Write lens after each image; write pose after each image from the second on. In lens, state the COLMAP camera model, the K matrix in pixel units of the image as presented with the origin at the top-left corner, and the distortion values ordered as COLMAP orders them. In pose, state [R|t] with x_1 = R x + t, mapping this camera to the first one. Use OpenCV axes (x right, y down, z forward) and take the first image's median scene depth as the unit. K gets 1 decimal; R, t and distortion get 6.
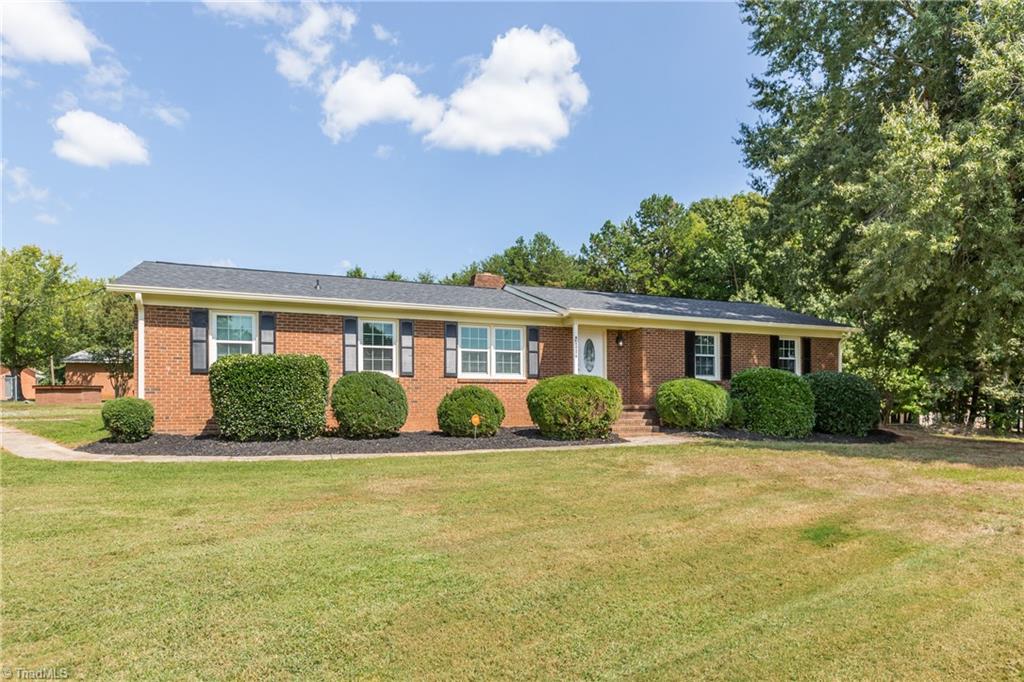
lens RADIAL K [[599.1, 0, 511.4], [0, 599.1, 345.2], [0, 0, 1]] dist [-0.002824, -0.000080]
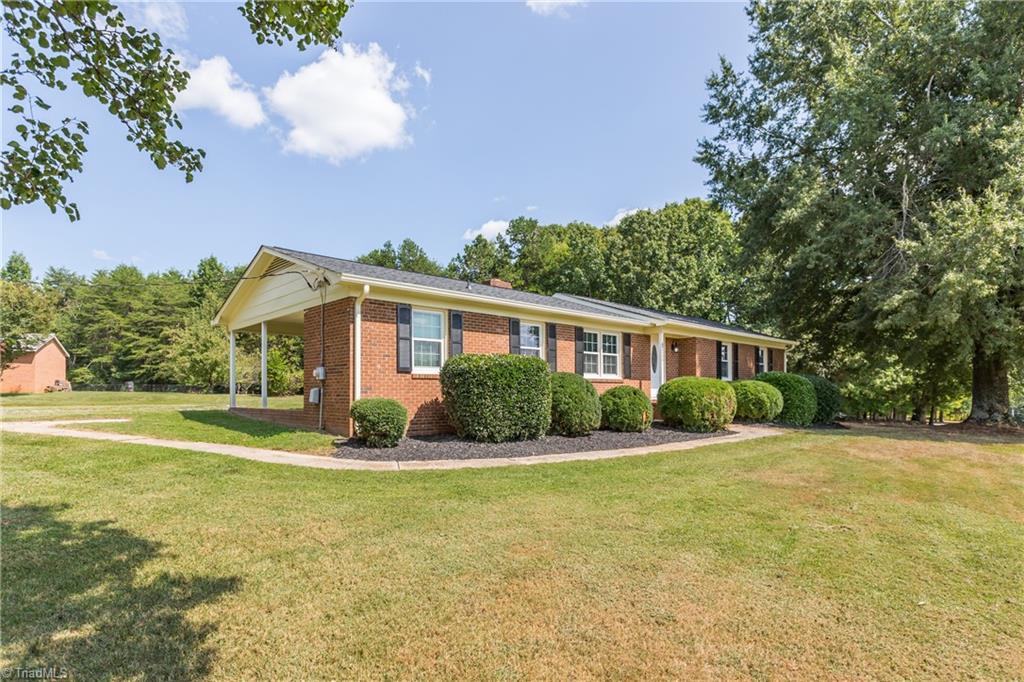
lens RADIAL K [[538.9, 0, 513.2], [0, 538.9, 338.8], [0, 0, 1]] dist [-0.003053, 0.000236]
pose [[0.941323, 0.034686, 0.335720, -0.489571], [-0.031908, 0.999396, -0.013789, 0.000281], [-0.335996, 0.002268, 0.941861, 0.099028]]
